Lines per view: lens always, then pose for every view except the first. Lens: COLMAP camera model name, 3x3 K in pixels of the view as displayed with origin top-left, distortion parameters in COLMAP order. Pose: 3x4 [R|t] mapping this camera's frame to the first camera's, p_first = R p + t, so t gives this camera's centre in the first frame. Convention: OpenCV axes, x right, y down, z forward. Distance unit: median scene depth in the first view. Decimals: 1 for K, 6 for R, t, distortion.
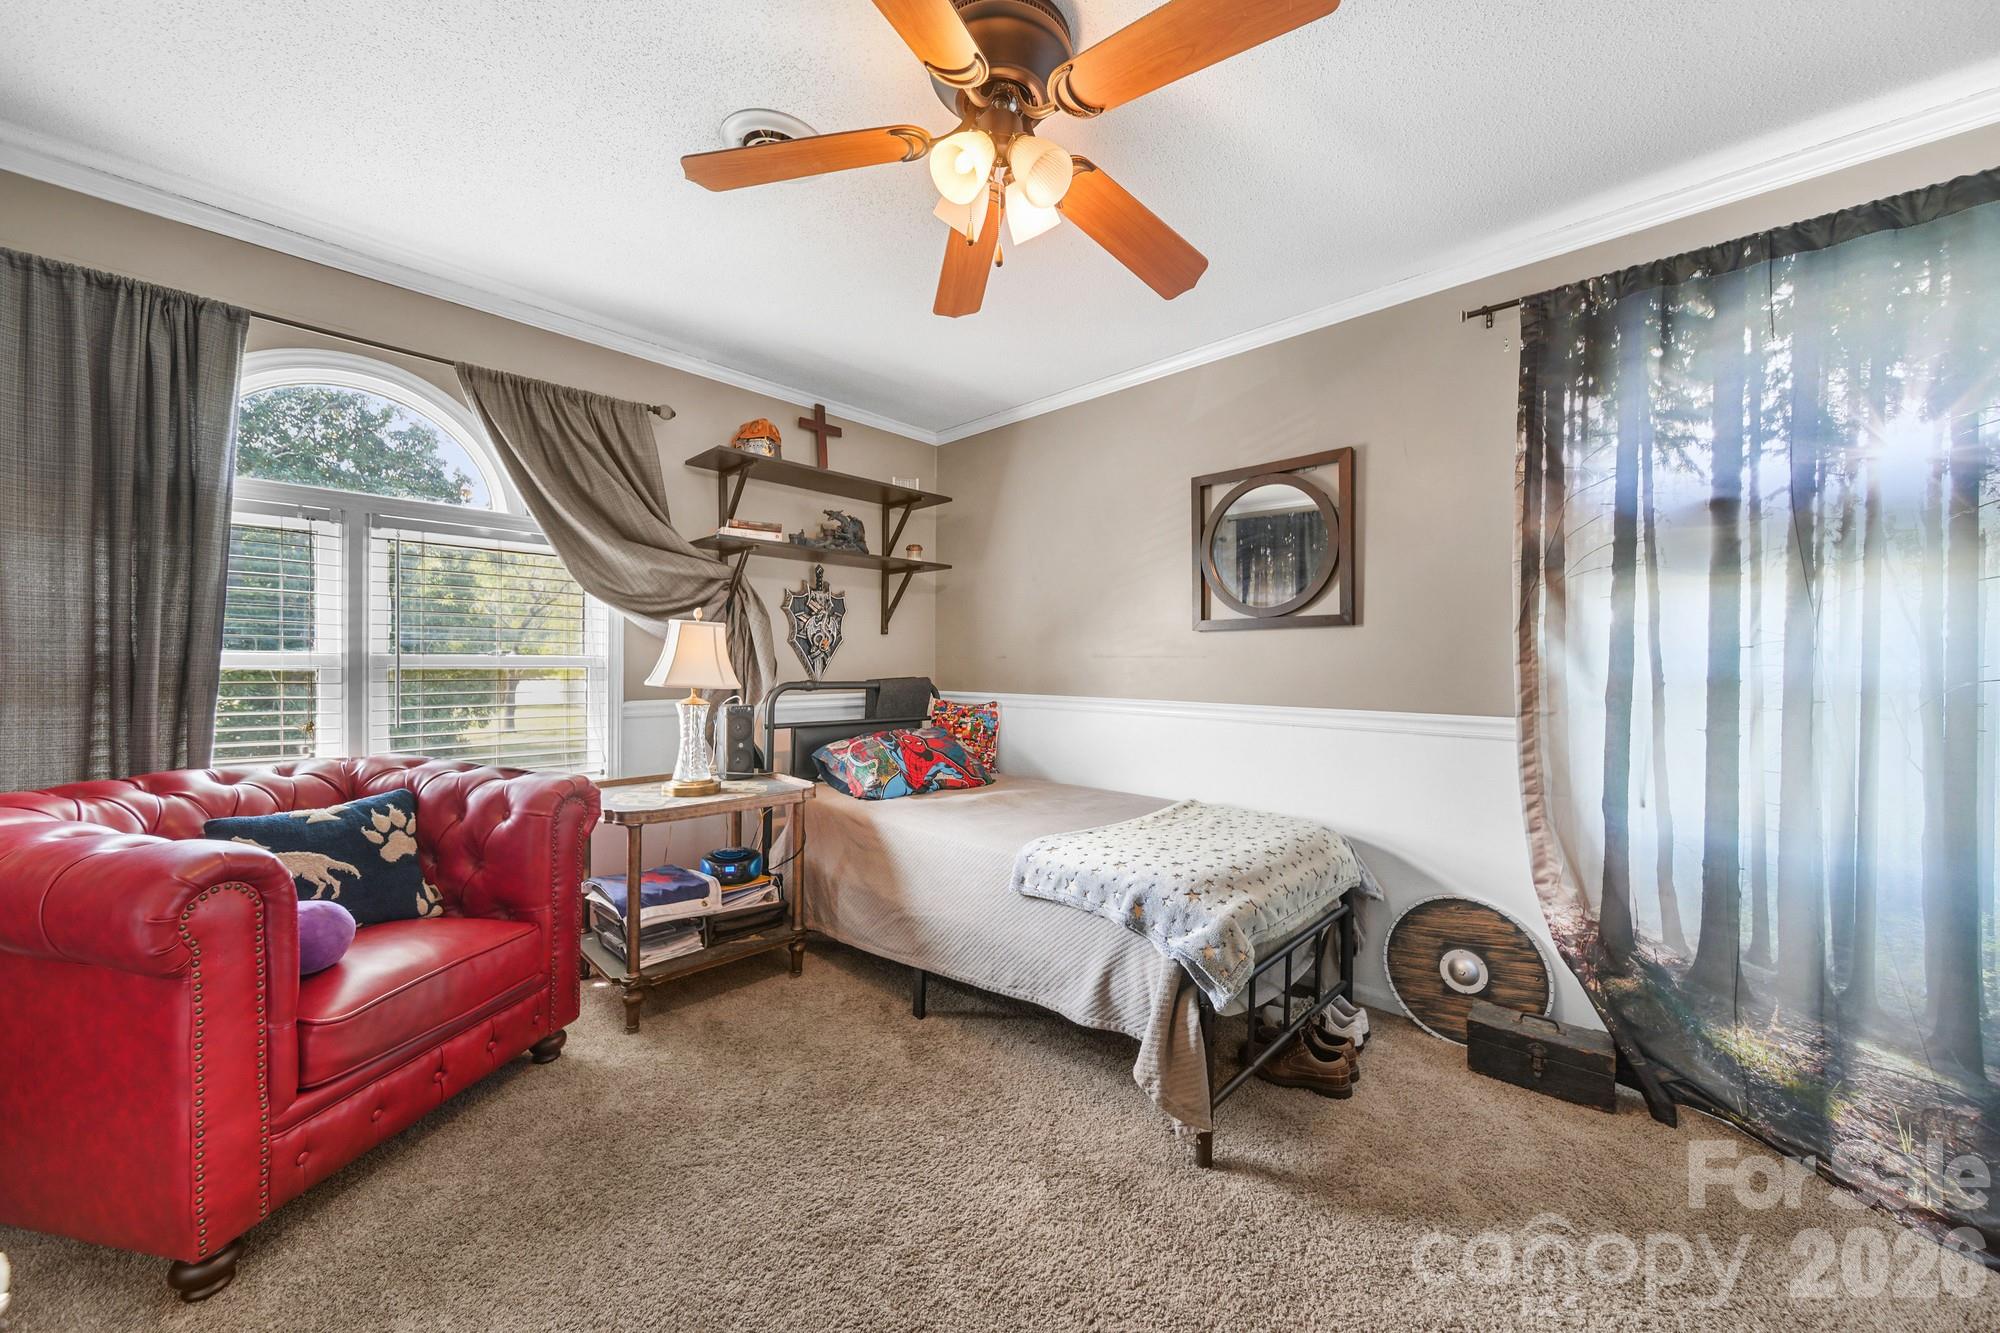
lens RADIAL K [[741.3, 0, 999.8], [0, 741.3, 672.9], [0, 0, 1]] dist [-0.000060, -0.000005]
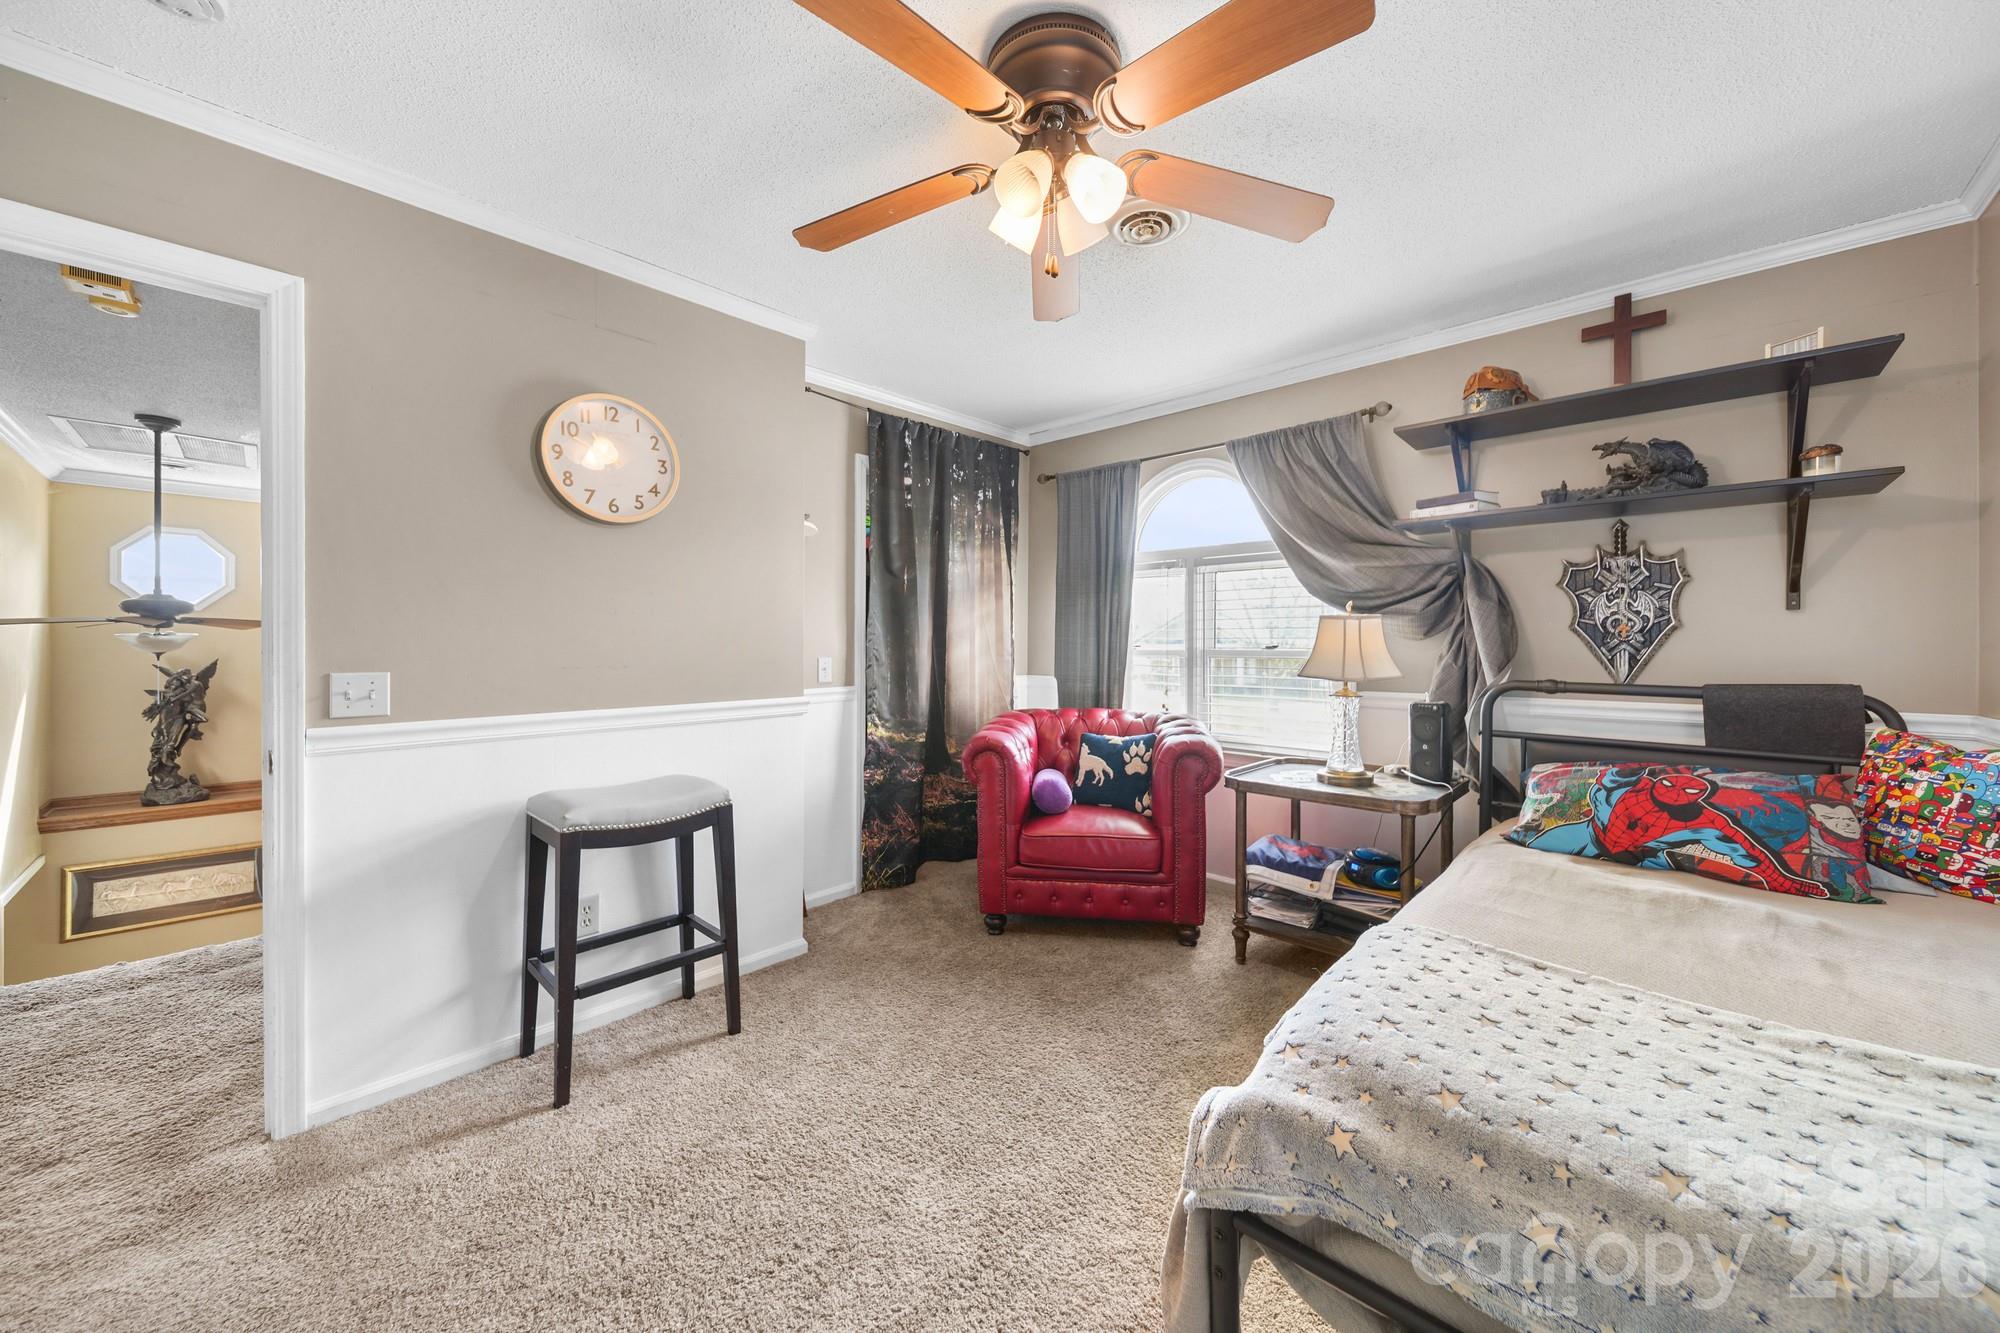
lens RADIAL K [[712.3, 0, 1004.9], [0, 712.3, 660.4], [0, 0, 1]] dist [0.000294, -0.000019]
pose [[0.010161, 0.009613, -0.999902, 0.454971], [-0.021731, 0.999720, 0.009390, -0.004468], [0.999712, 0.021634, 0.010367, 0.420967]]
